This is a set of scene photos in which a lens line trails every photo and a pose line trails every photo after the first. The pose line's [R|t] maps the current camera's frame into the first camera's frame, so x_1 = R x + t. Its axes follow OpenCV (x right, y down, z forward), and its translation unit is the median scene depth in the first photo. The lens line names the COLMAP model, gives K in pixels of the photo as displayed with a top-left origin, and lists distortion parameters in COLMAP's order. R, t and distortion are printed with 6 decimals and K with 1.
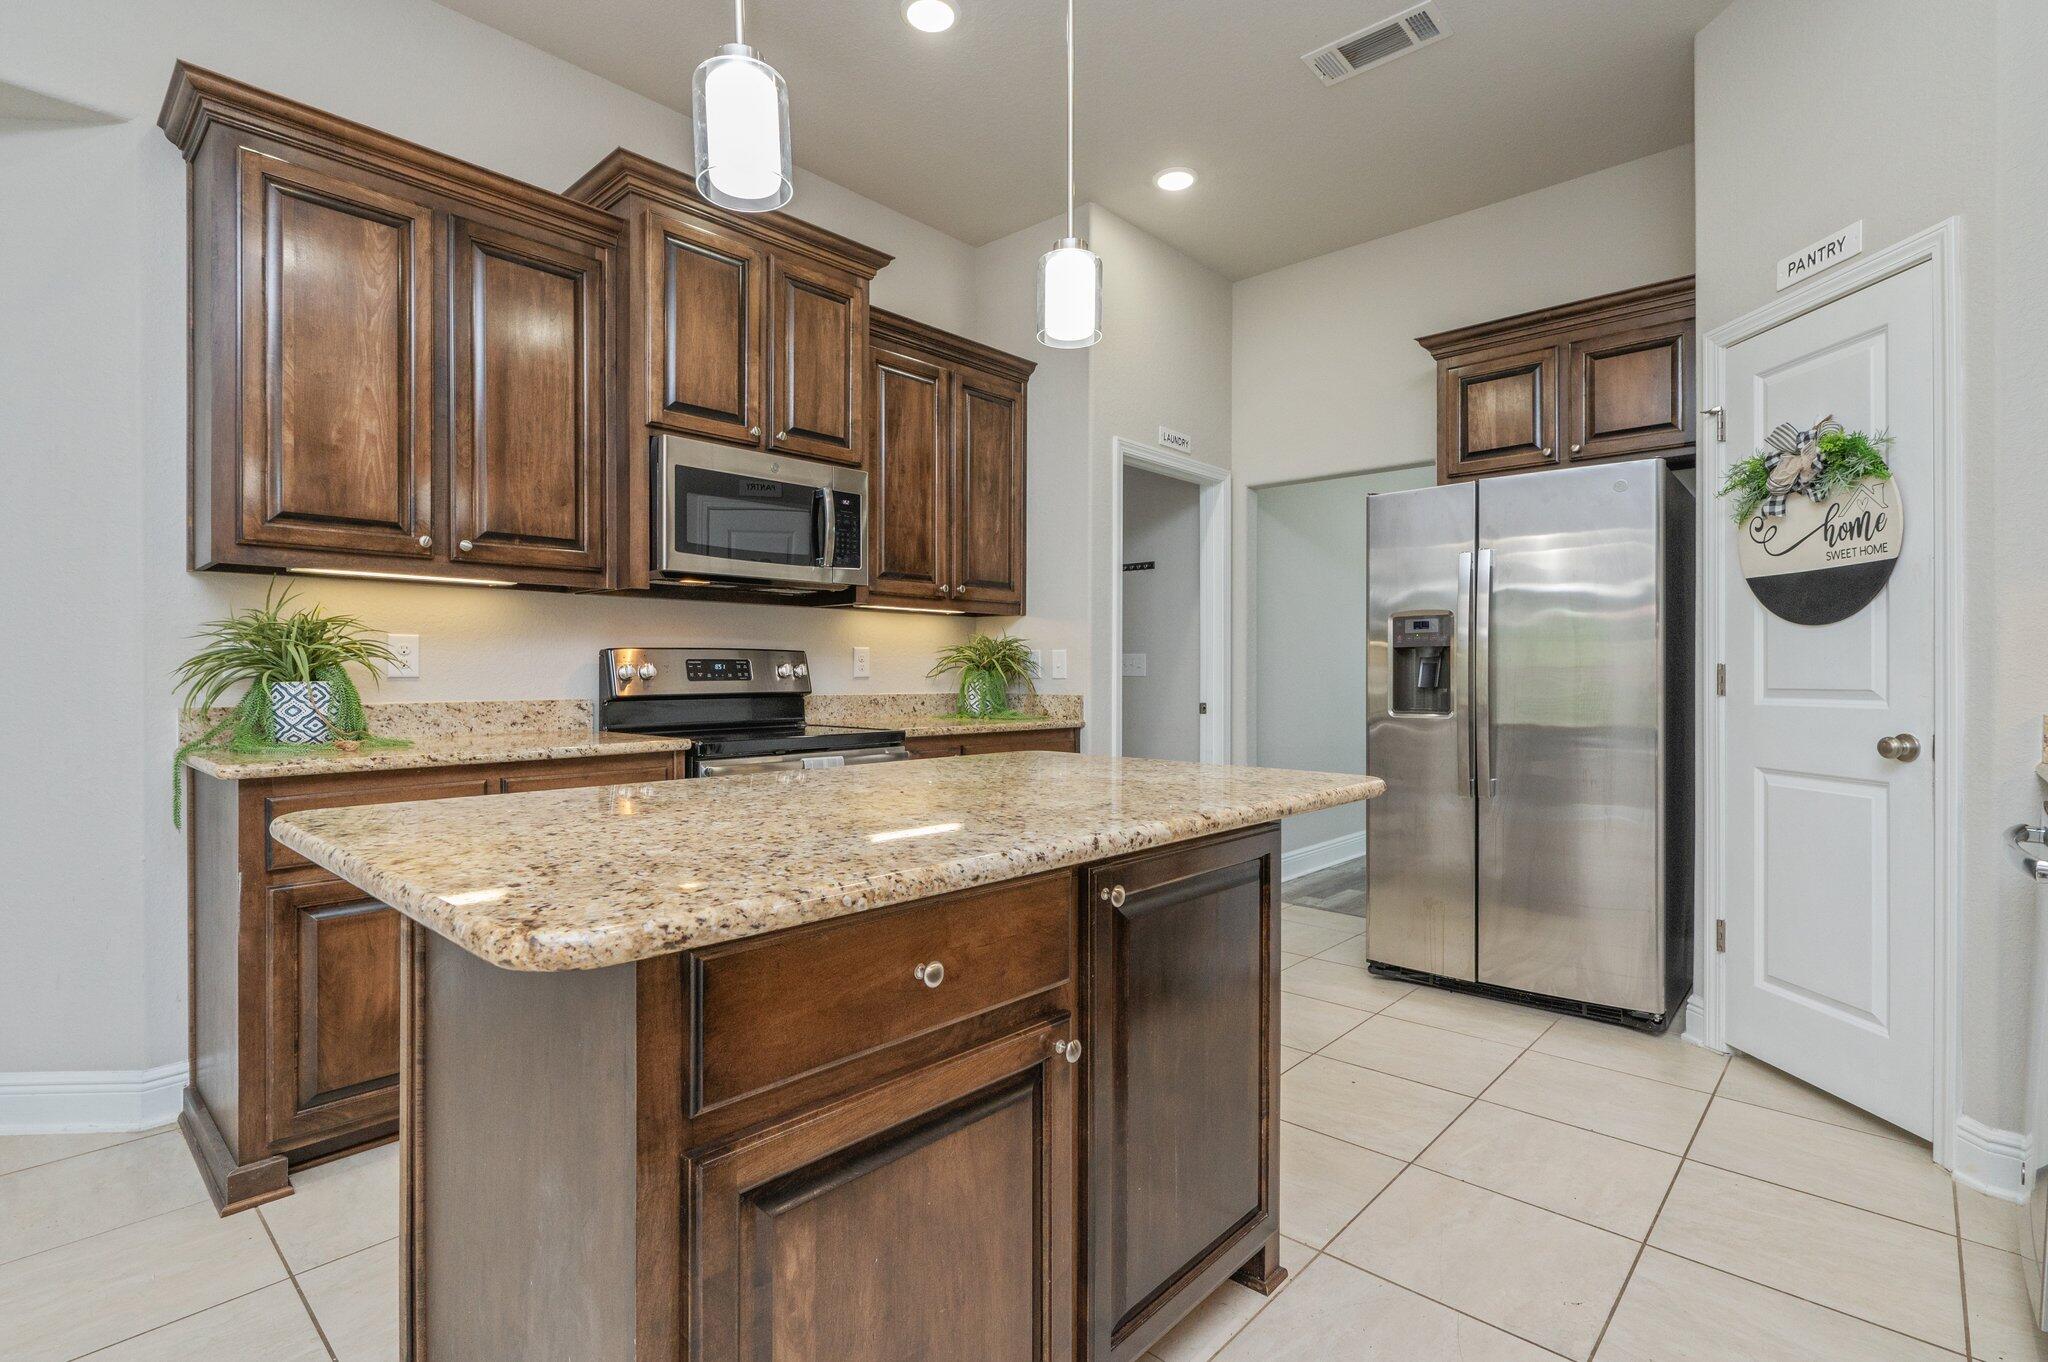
lens RADIAL K [[967.7, 0, 1022.7], [0, 967.7, 678.3], [0, 0, 1]] dist [0.001190, 0.000077]
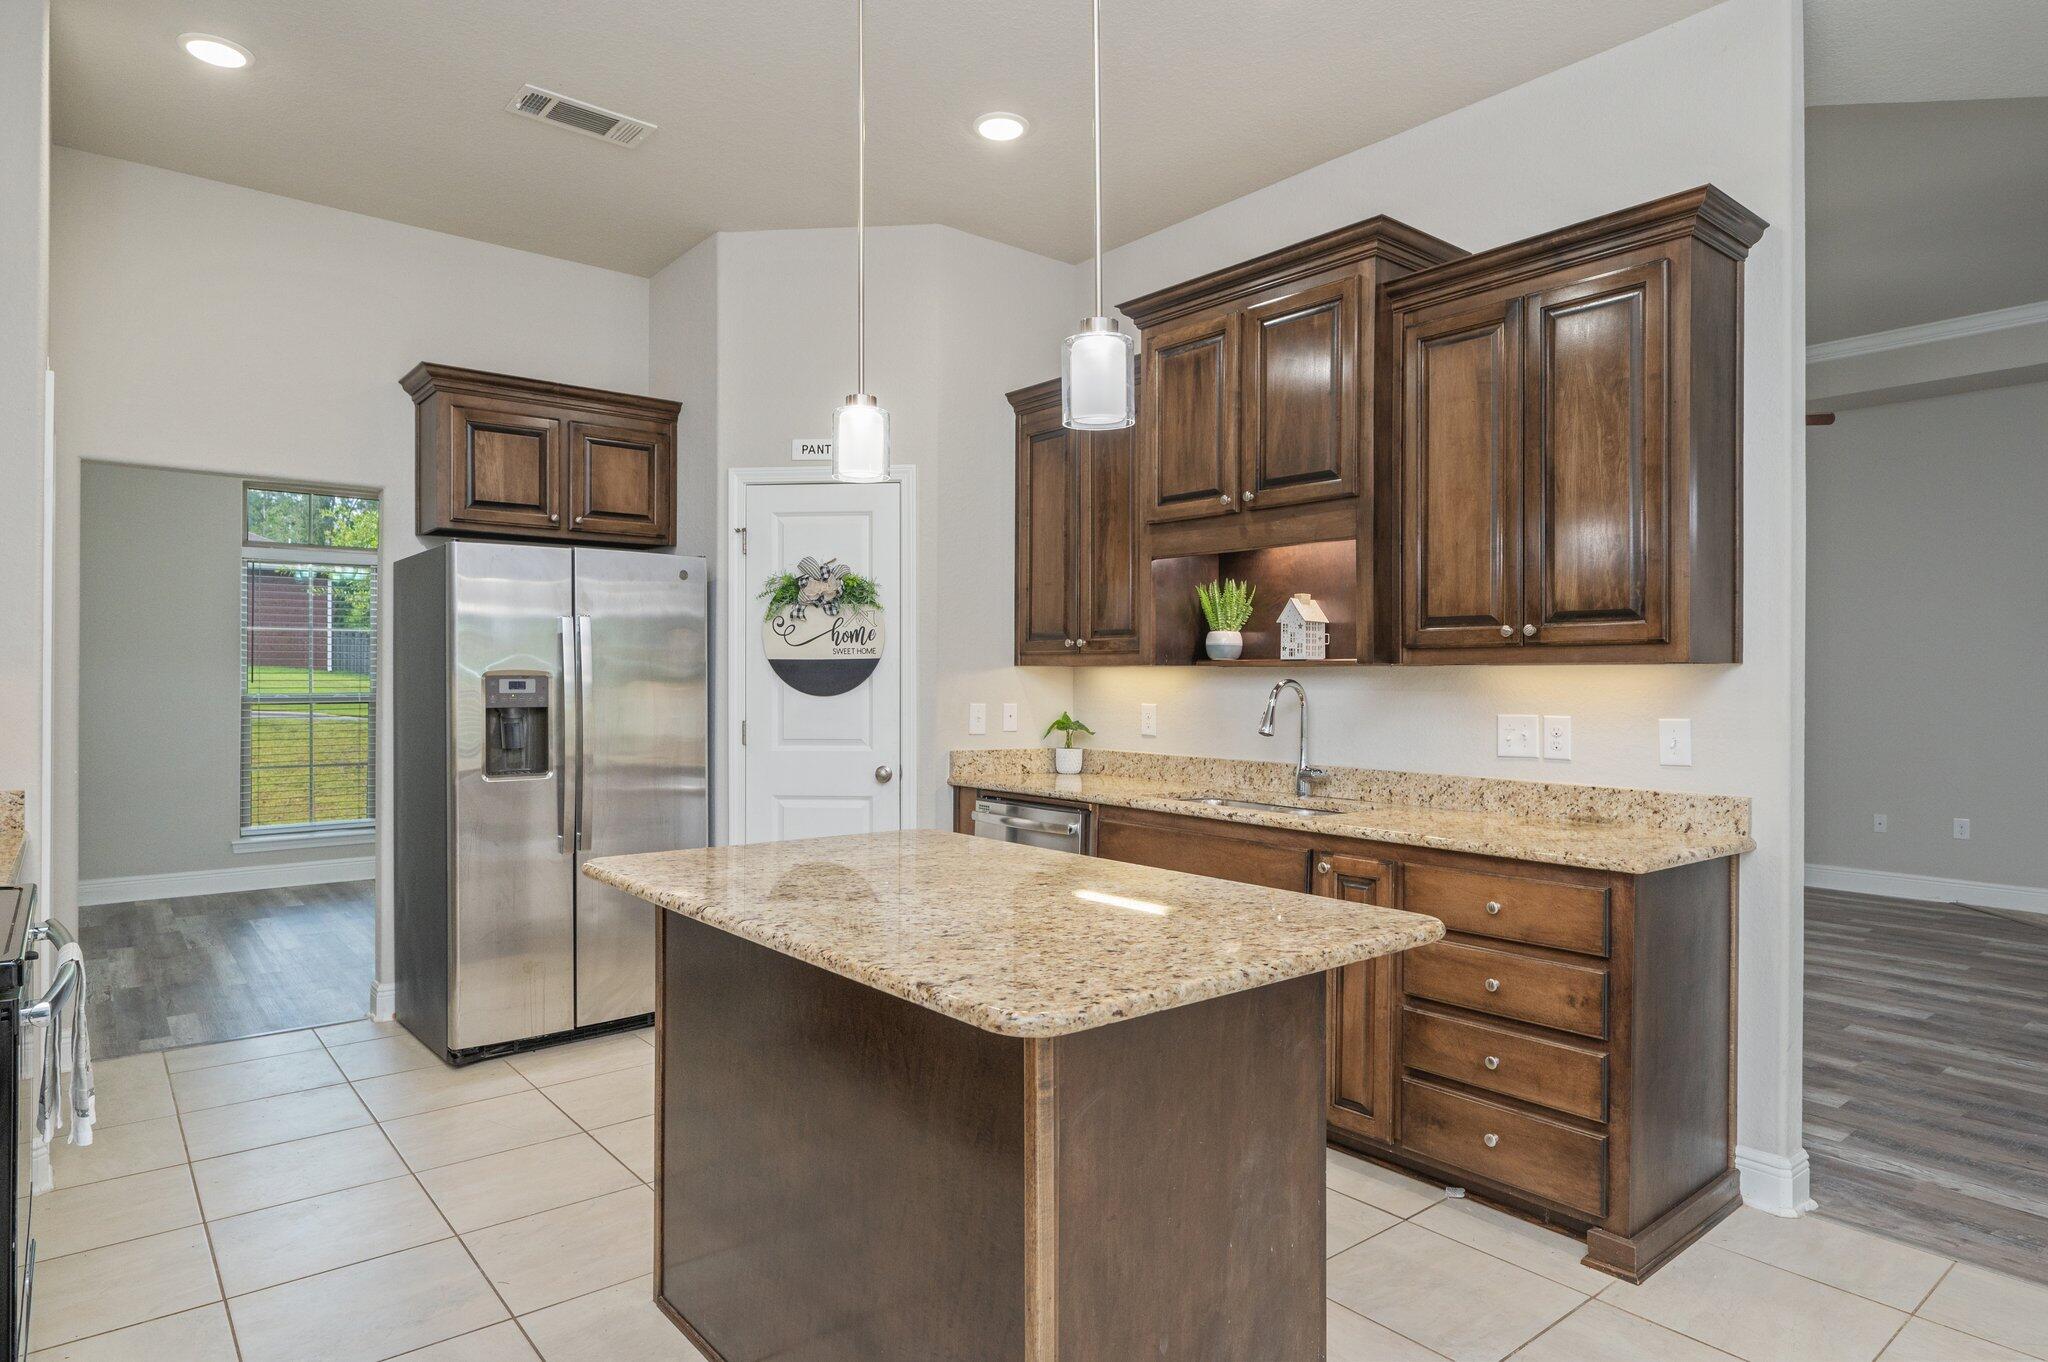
lens RADIAL K [[1163.3, 0, 1022.4], [0, 1163.3, 681.2], [0, 0, 1]] dist [-0.001242, -0.000027]
pose [[0.141398, -0.002653, 0.989949, -0.896425], [0.000795, 0.999996, 0.002566, -0.081246], [-0.989953, 0.000424, 0.141399, 0.438432]]
